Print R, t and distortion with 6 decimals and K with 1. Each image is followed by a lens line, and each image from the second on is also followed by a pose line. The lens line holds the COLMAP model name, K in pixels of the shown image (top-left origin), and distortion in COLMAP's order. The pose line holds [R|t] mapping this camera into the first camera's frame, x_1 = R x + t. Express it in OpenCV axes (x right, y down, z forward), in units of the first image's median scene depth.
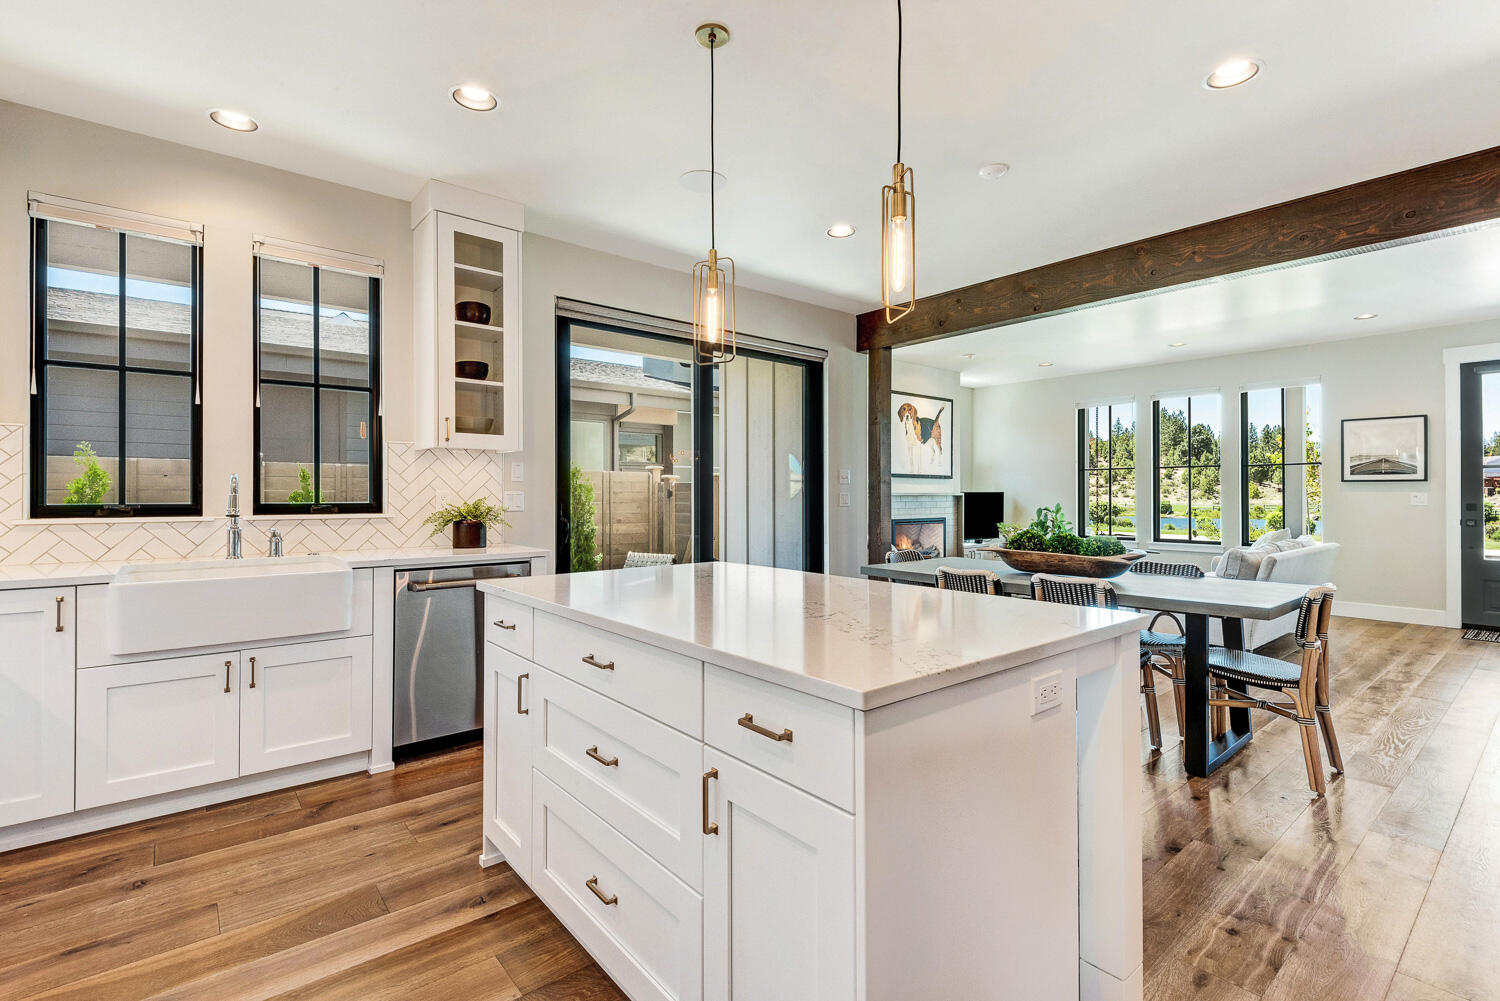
lens RADIAL K [[682.0, 0, 758.7], [0, 682.0, 491.1], [0, 0, 1]] dist [-0.007556, -0.001081]
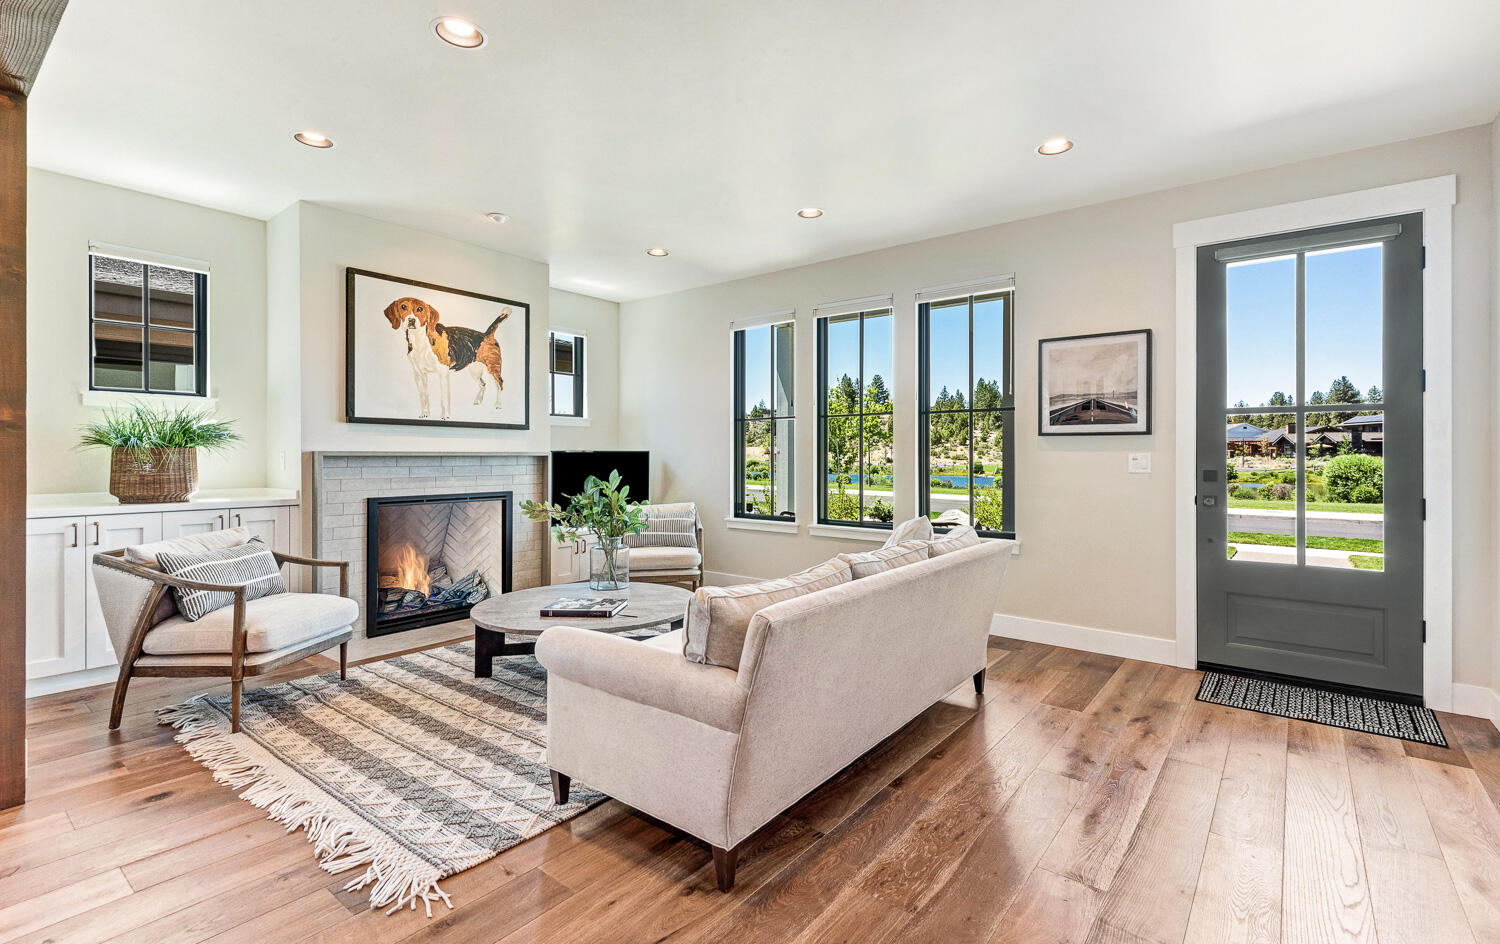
lens RADIAL K [[685.9, 0, 767.1], [0, 685.9, 452.9], [0, 0, 1]] dist [0.024461, -0.000930]
pose [[0.972480, 0.003402, 0.232961, 0.499594], [-0.003811, 0.999992, 0.001307, 0.002927], [-0.232955, -0.002159, 0.972485, 0.464426]]
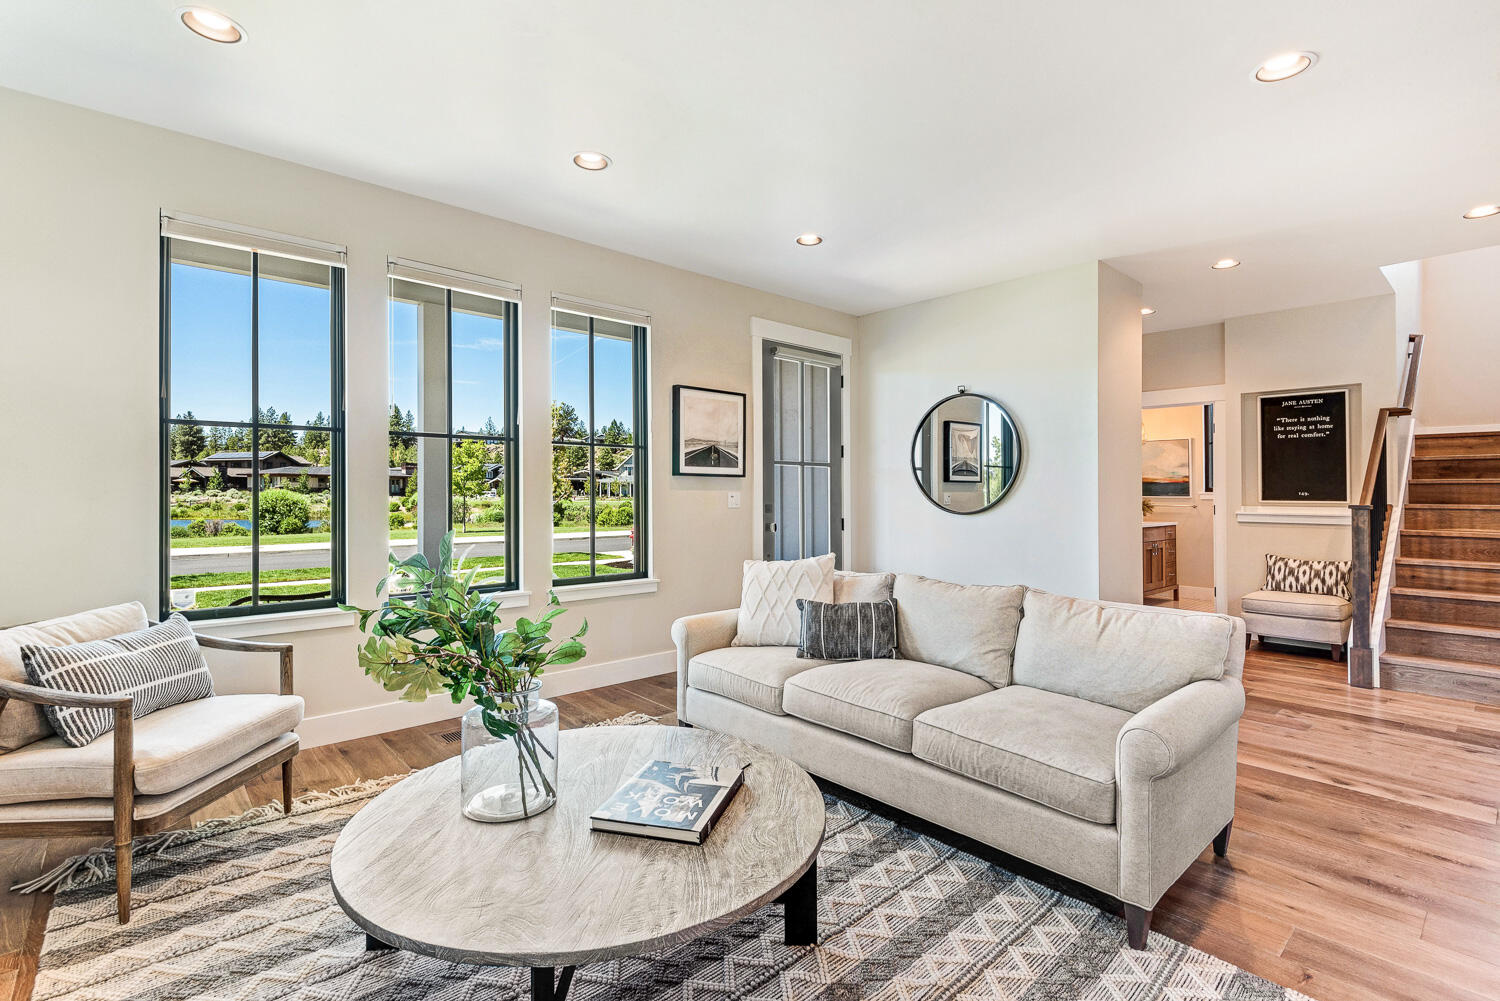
lens RADIAL K [[697.5, 0, 750.0], [0, 697.5, 500.5], [0, 0, 1]] dist [0.001486, -0.000045]
pose [[-0.039358, -0.010575, 0.999169, 0.161172], [-0.008369, 0.999912, 0.010253, 0.004633], [-0.999190, -0.007958, -0.039443, 1.041682]]
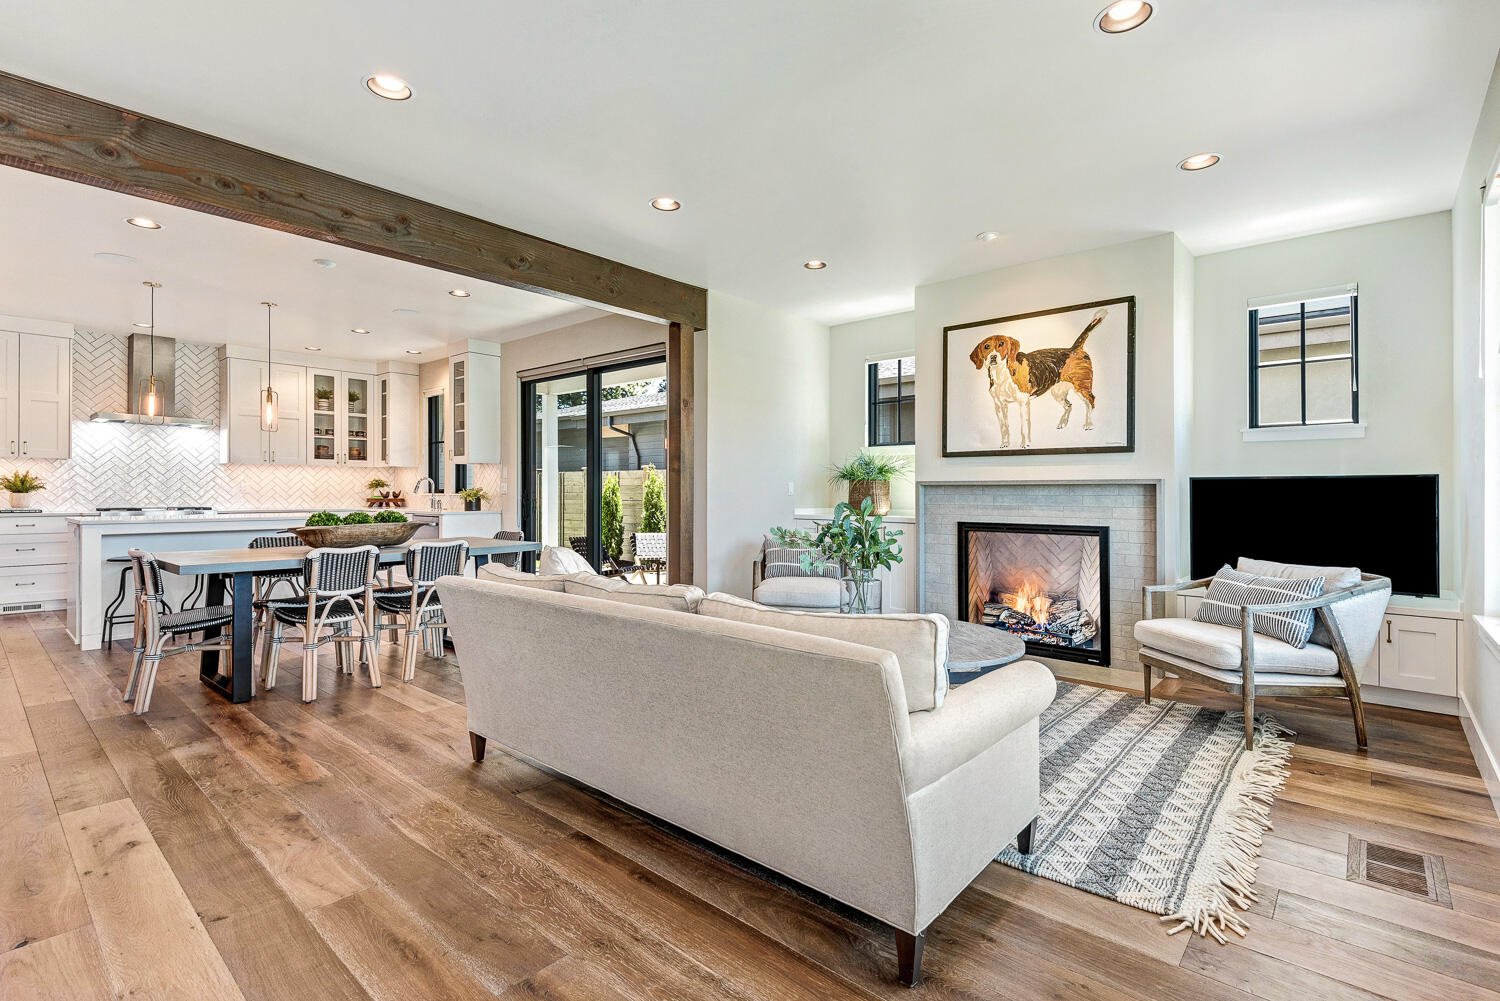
lens RADIAL K [[708.7, 0, 765.8], [0, 708.7, 492.1], [0, 0, 1]] dist [0.000956, -0.001278]
pose [[0.155886, 0.000111, -0.987775, 1.090069], [0.001696, 0.999998, 0.000380, 0.016572], [0.987774, -0.001735, 0.155886, 0.919788]]
